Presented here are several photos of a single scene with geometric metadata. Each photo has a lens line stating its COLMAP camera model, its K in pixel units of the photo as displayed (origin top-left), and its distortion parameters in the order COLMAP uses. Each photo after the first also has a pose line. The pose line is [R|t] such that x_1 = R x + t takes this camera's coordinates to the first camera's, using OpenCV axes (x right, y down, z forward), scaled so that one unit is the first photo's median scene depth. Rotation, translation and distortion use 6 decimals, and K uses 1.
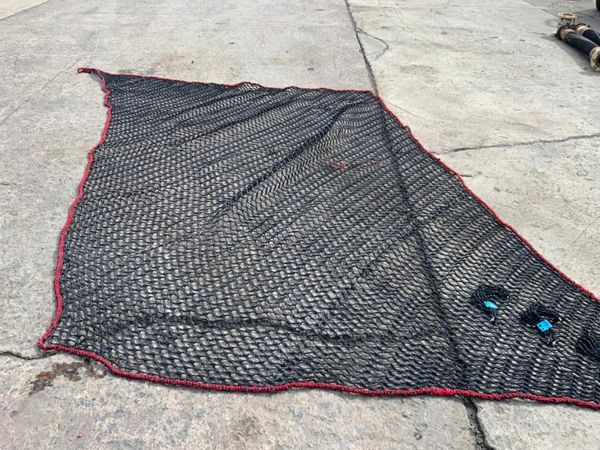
lens RADIAL K [[499.2, 0, 300.0], [0, 499.2, 225.0], [0, 0, 1]] dist [0.043931, -0.084103]
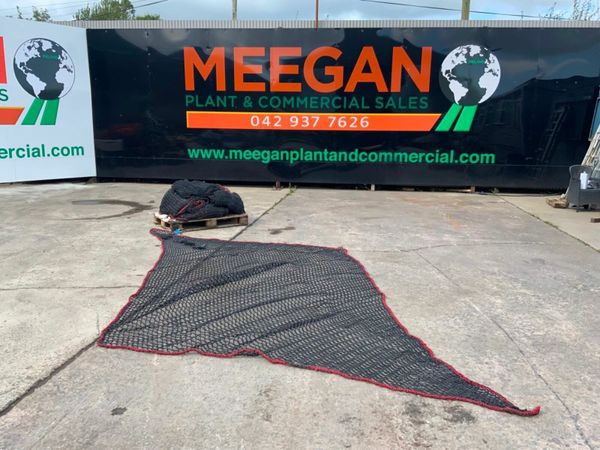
lens RADIAL K [[496.1, 0, 300.0], [0, 496.1, 225.0], [0, 0, 1]] dist [0.107924, -0.229055]
pose [[-0.992305, -0.052777, 0.112009, -0.312973], [0.040081, 0.718992, 0.693862, -1.173005], [-0.117154, 0.693012, -0.711344, 1.766179]]
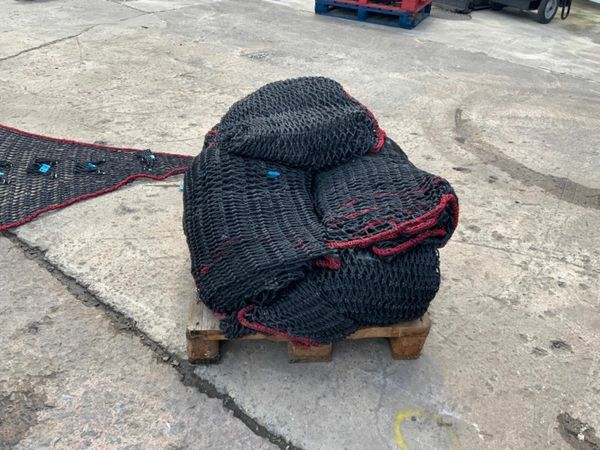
lens RADIAL K [[496.1, 0, 300.0], [0, 496.1, 225.0], [0, 0, 1]] dist [0.107924, -0.229055]
pose [[0.585311, -0.438786, 0.681819, -0.040817], [0.390049, 0.889595, 0.237661, 0.159459], [-0.710825, 0.126837, 0.691838, -0.194324]]
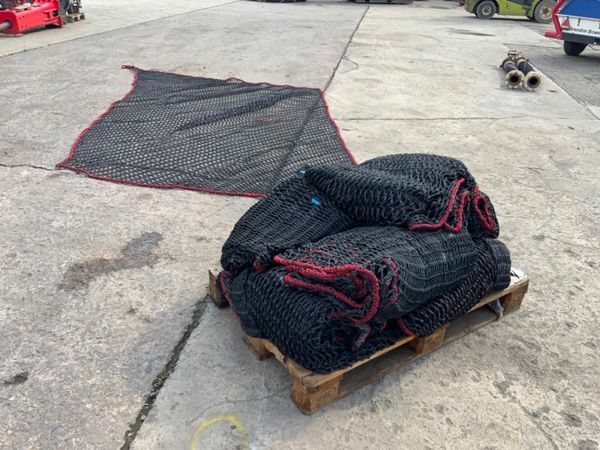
lens RADIAL K [[496.1, 0, 300.0], [0, 496.1, 225.0], [0, 0, 1]] dist [0.107924, -0.229055]
pose [[0.990381, 0.081735, -0.111643, 0.346207], [-0.092135, 0.991542, -0.091408, 0.302391], [0.103227, 0.100815, 0.989535, -0.425295]]
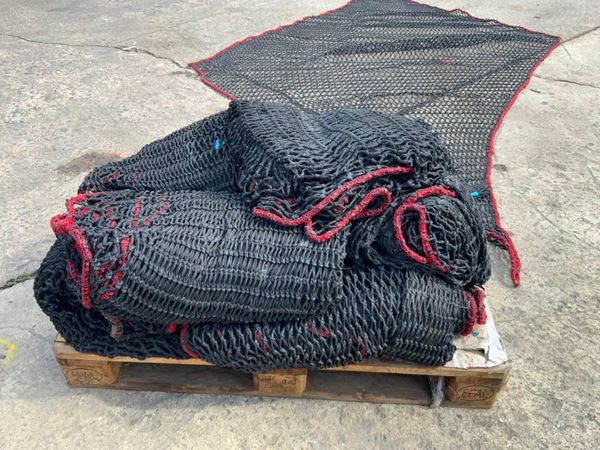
lens RADIAL K [[499.2, 0, 300.0], [0, 499.2, 225.0], [0, 0, 1]] dist [0.043931, -0.084103]
pose [[0.725419, 0.404490, -0.556916, 0.622491], [-0.393208, 0.907618, 0.147027, 0.191317], [0.564938, 0.112328, 0.817452, -0.155915]]
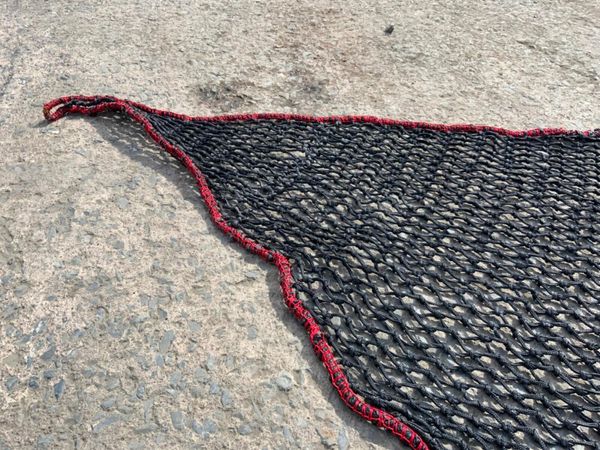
lens RADIAL K [[496.1, 0, 300.0], [0, 496.1, 225.0], [0, 0, 1]] dist [0.107924, -0.229055]
pose [[0.981940, -0.132705, 0.134845, -0.490774], [0.109645, 0.980008, 0.166017, -0.386042], [-0.154181, -0.148233, 0.976860, 0.990245]]
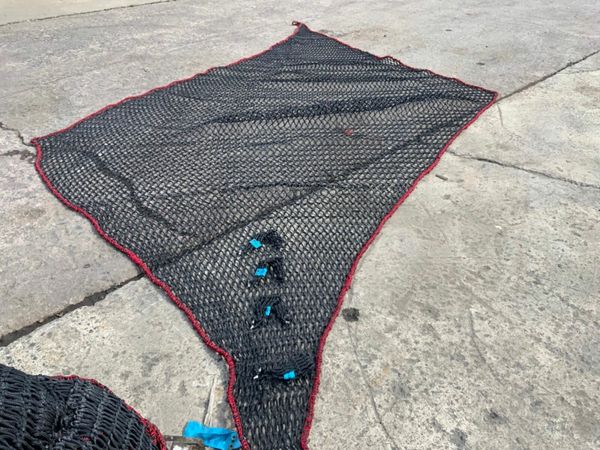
lens RADIAL K [[496.1, 0, 300.0], [0, 496.1, 225.0], [0, 0, 1]] dist [0.107924, -0.229055]
pose [[0.726045, 0.391172, -0.565546, 0.623837], [-0.392046, 0.911150, 0.126910, -0.029889], [0.564941, 0.129578, 0.814893, 0.107315]]
